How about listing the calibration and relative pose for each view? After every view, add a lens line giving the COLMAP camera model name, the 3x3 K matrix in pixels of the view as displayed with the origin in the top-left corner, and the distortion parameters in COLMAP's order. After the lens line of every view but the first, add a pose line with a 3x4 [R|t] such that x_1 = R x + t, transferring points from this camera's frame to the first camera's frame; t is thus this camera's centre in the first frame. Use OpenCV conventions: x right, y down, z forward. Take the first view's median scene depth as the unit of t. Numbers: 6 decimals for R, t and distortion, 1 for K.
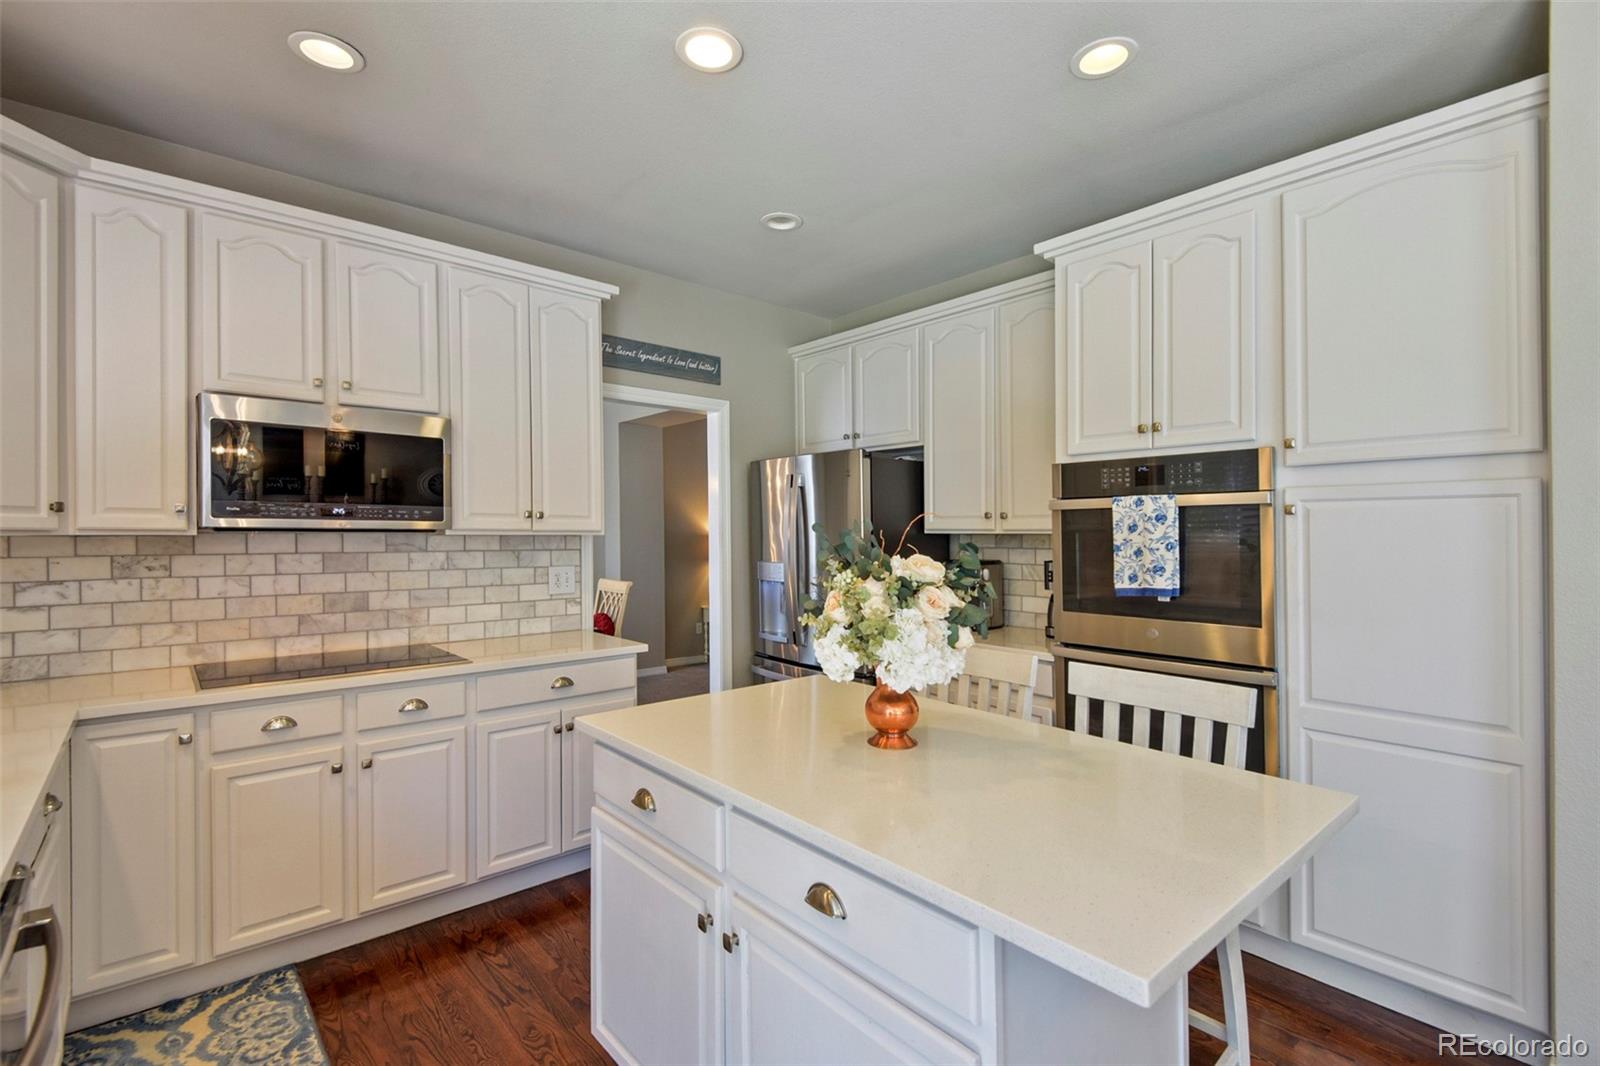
lens RADIAL K [[734.7, 0, 791.1], [0, 734.7, 528.4], [0, 0, 1]] dist [-0.014386, -0.004755]
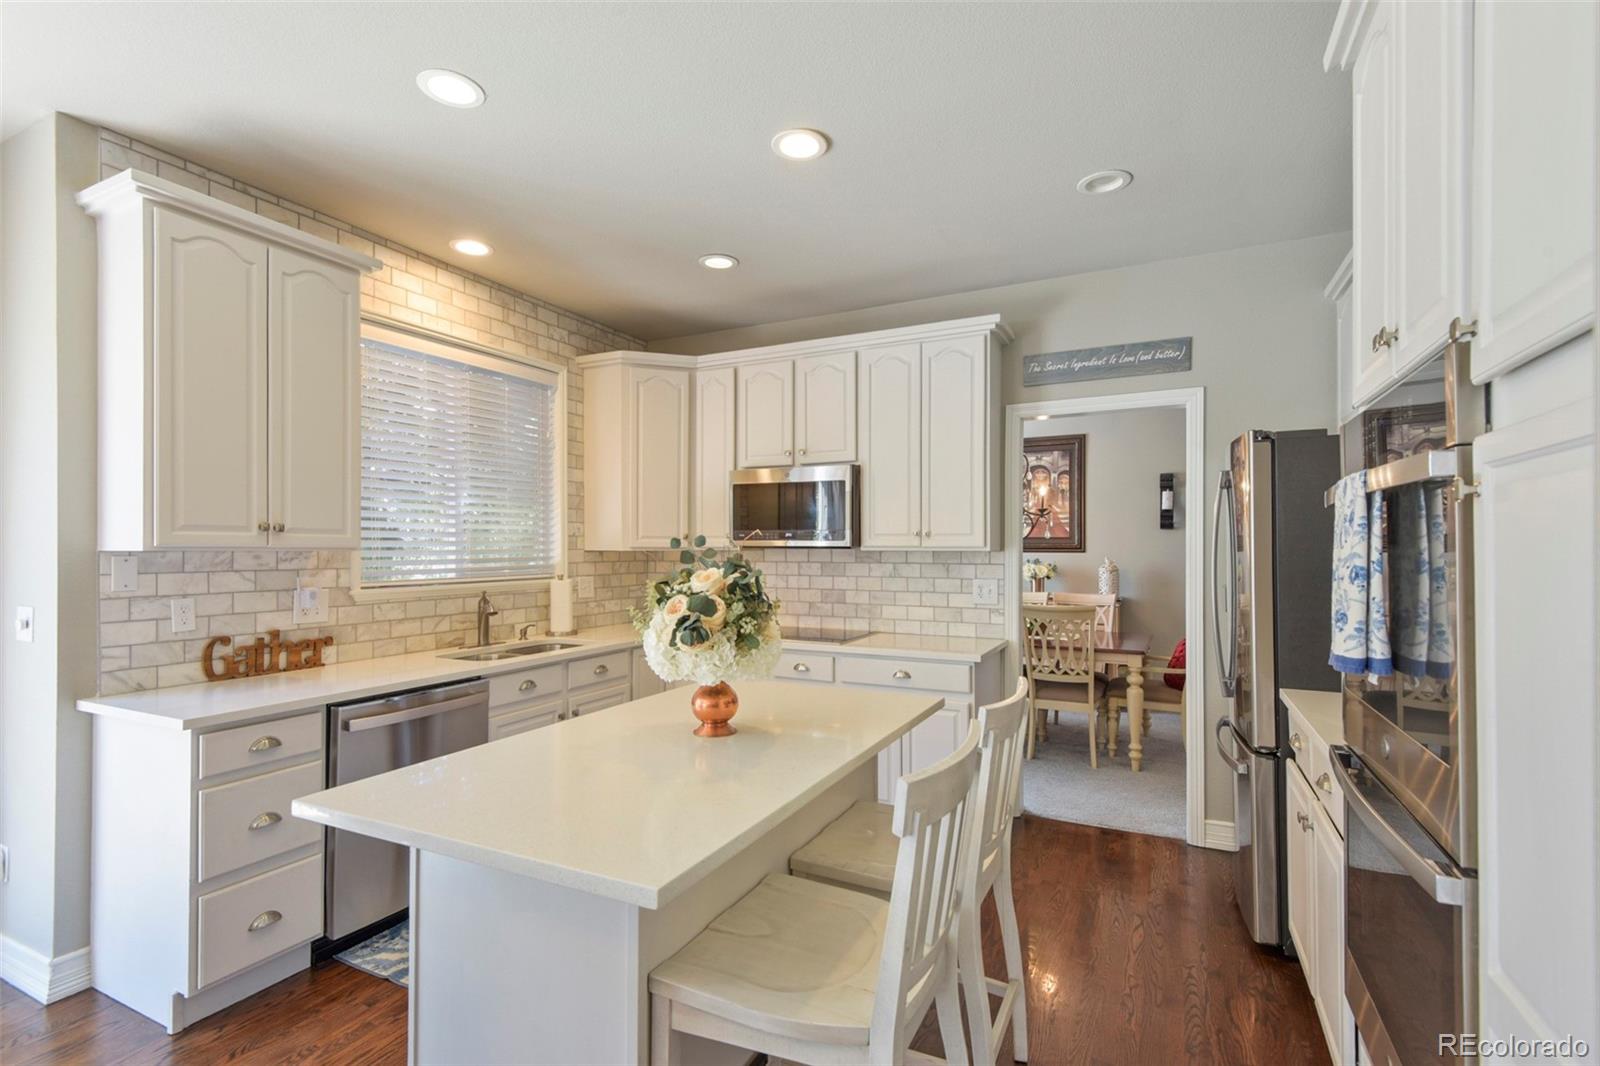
lens RADIAL K [[734.7, 0, 782.9], [0, 734.7, 544.3], [0, 0, 1]] dist [-0.014386, -0.004755]
pose [[0.343183, -0.007308, -0.939240, 0.696386], [0.007292, 0.999960, -0.005116, 0.003734], [0.939240, -0.005093, 0.343223, 0.377539]]
